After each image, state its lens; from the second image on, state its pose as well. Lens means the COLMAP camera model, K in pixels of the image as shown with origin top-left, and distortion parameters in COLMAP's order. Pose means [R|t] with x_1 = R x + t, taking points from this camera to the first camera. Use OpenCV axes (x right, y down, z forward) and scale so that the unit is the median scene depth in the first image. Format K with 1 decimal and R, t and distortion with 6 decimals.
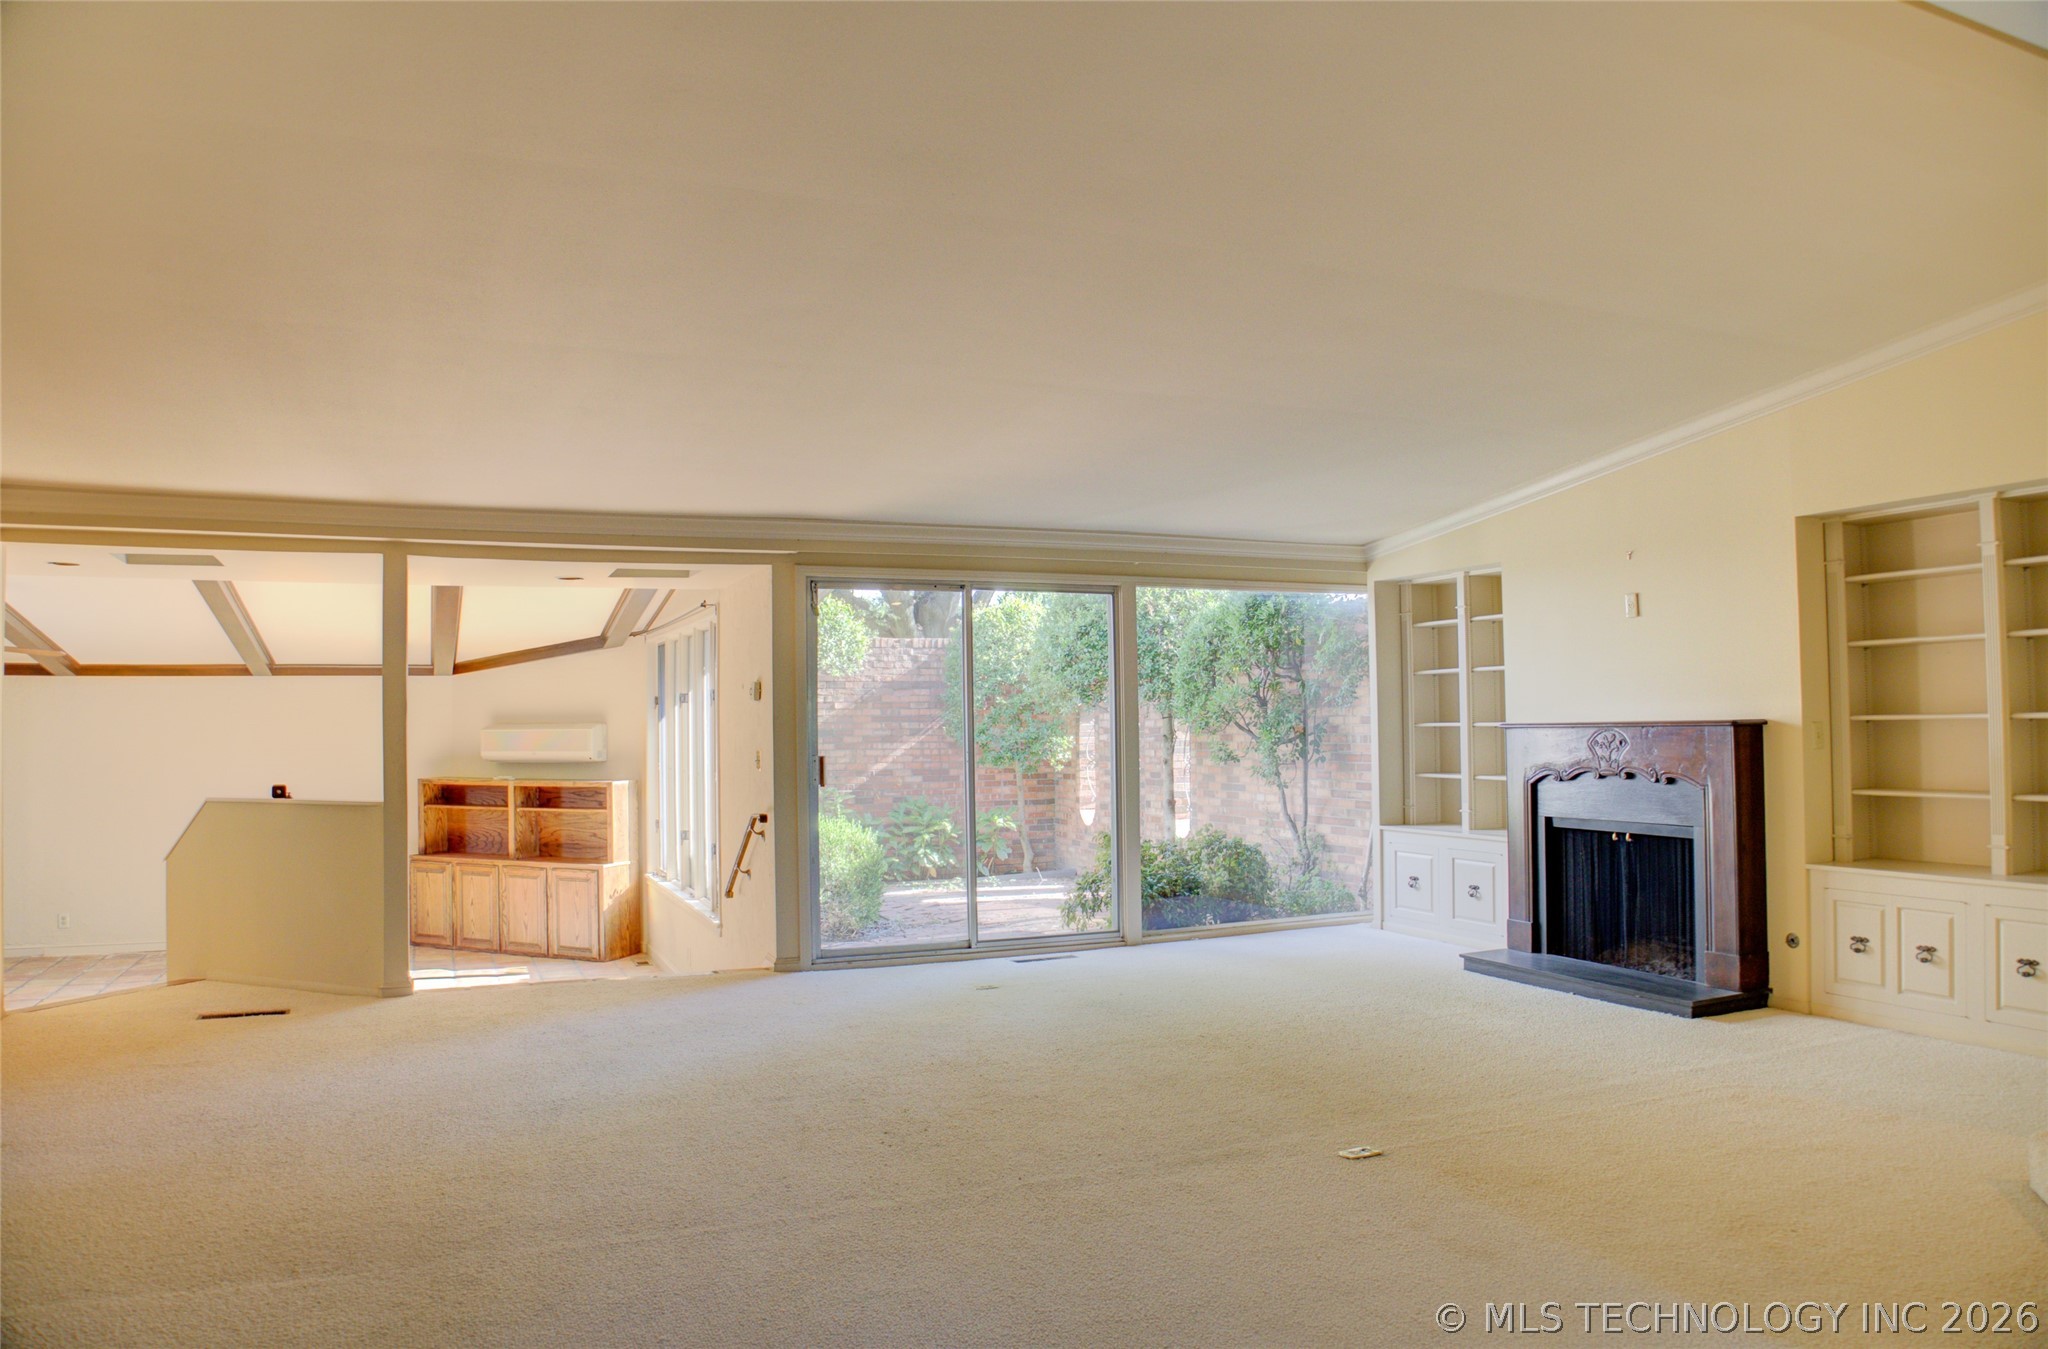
lens RADIAL K [[1411.1, 0, 1024.0], [0, 1411.1, 674.5], [0, 0, 1]] dist [-0.177442, 0.088442]
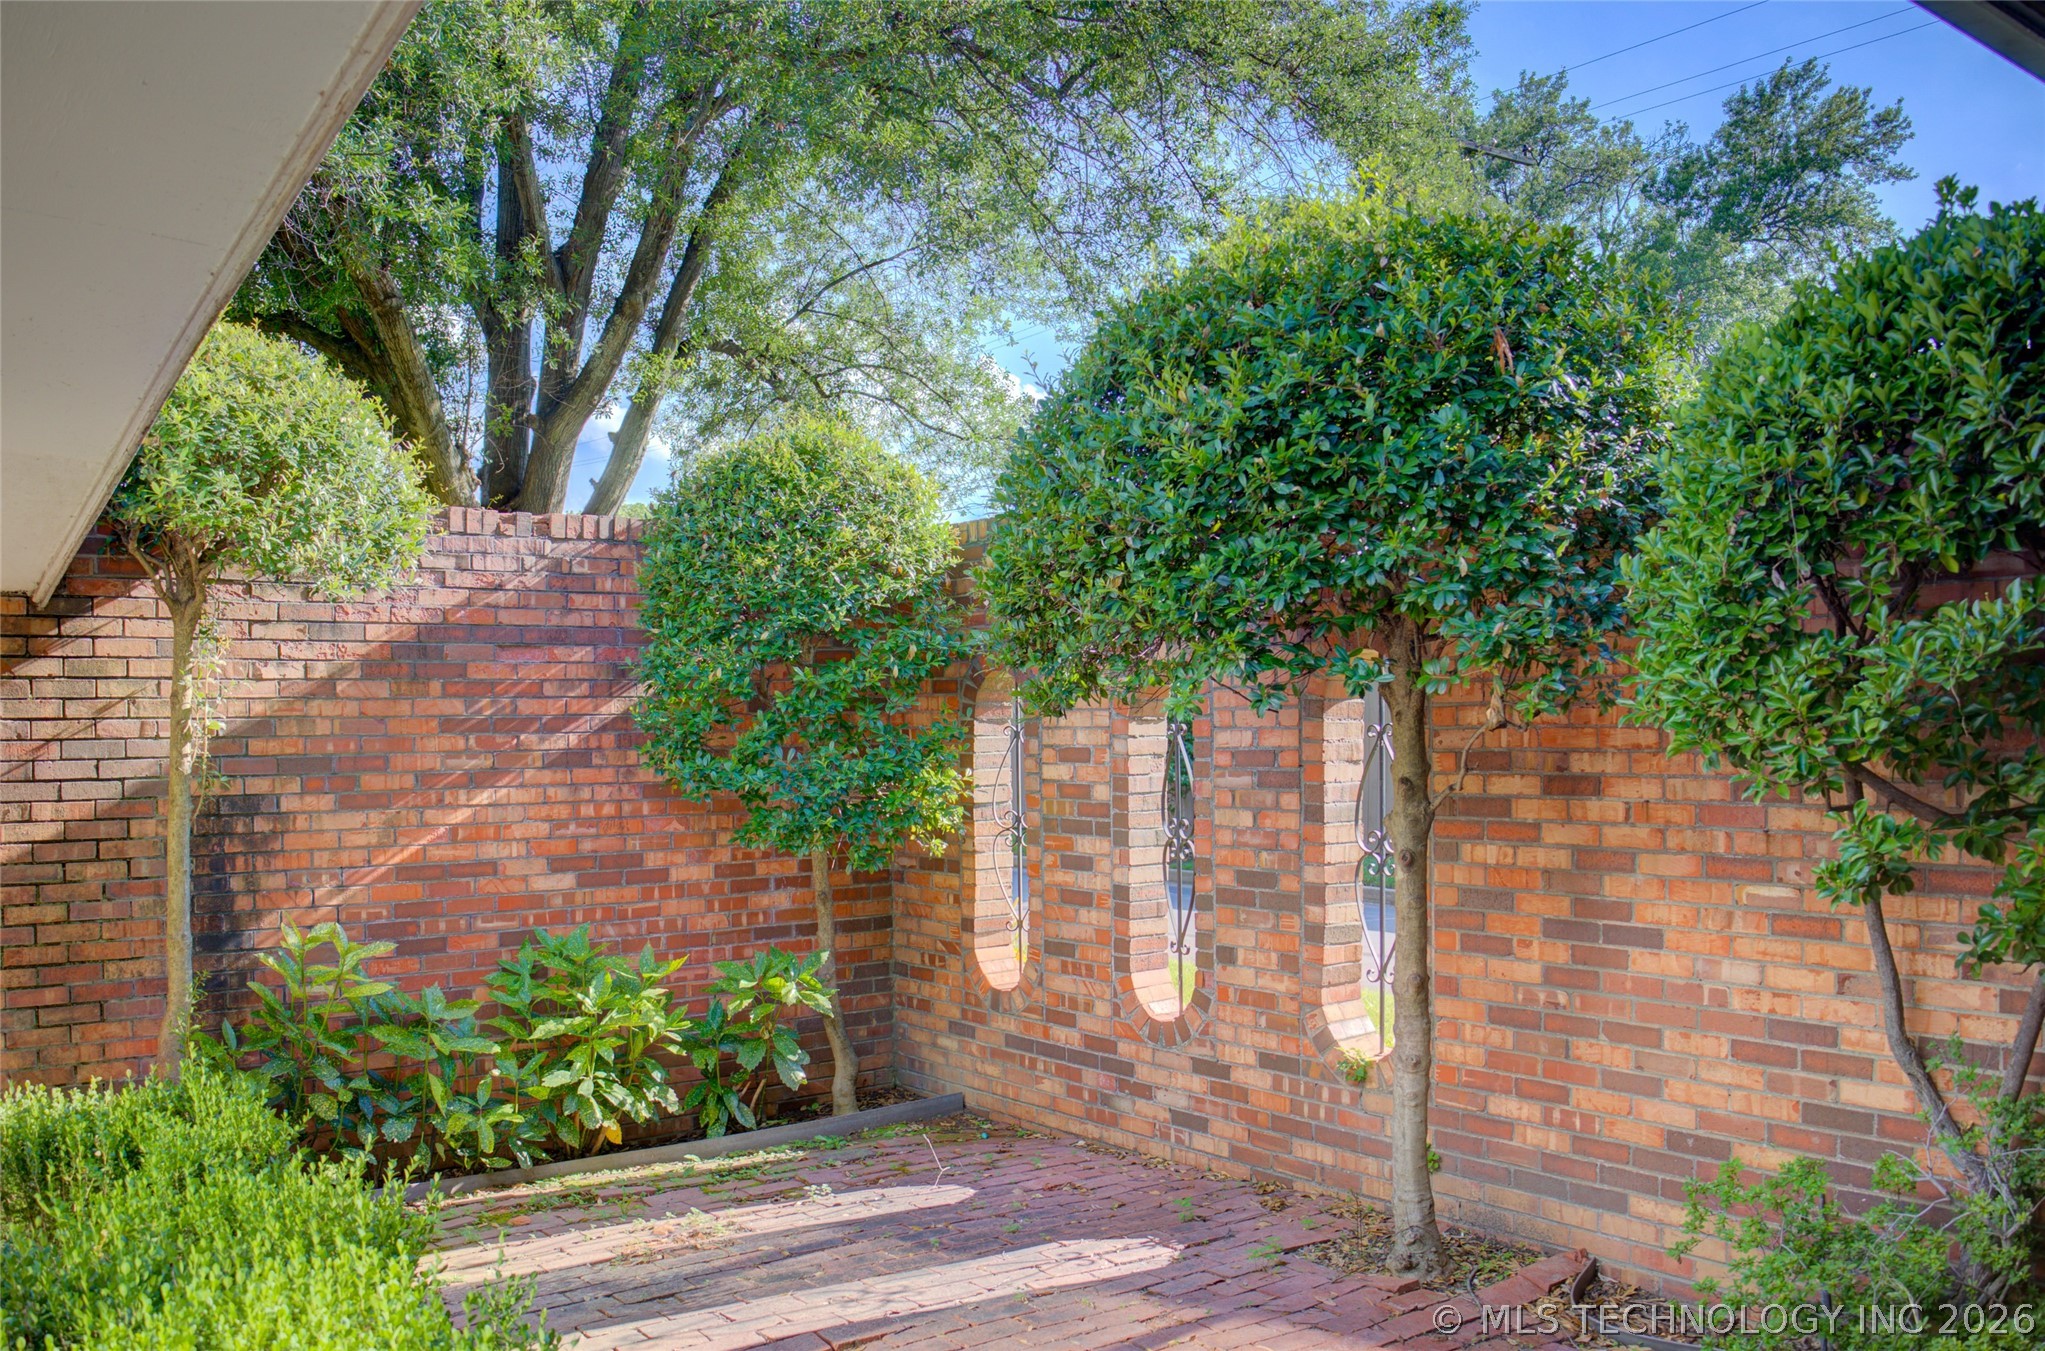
lens RADIAL K [[1772.1, 0, 1021.3], [0, 1772.1, 721.3], [0, 0, 1]] dist [-0.078074, -0.001823]
pose [[0.971552, -0.000197, 0.236827, -0.069582], [-0.007871, 0.999420, 0.033121, 0.014179], [-0.236696, -0.034043, 0.970987, 0.519385]]
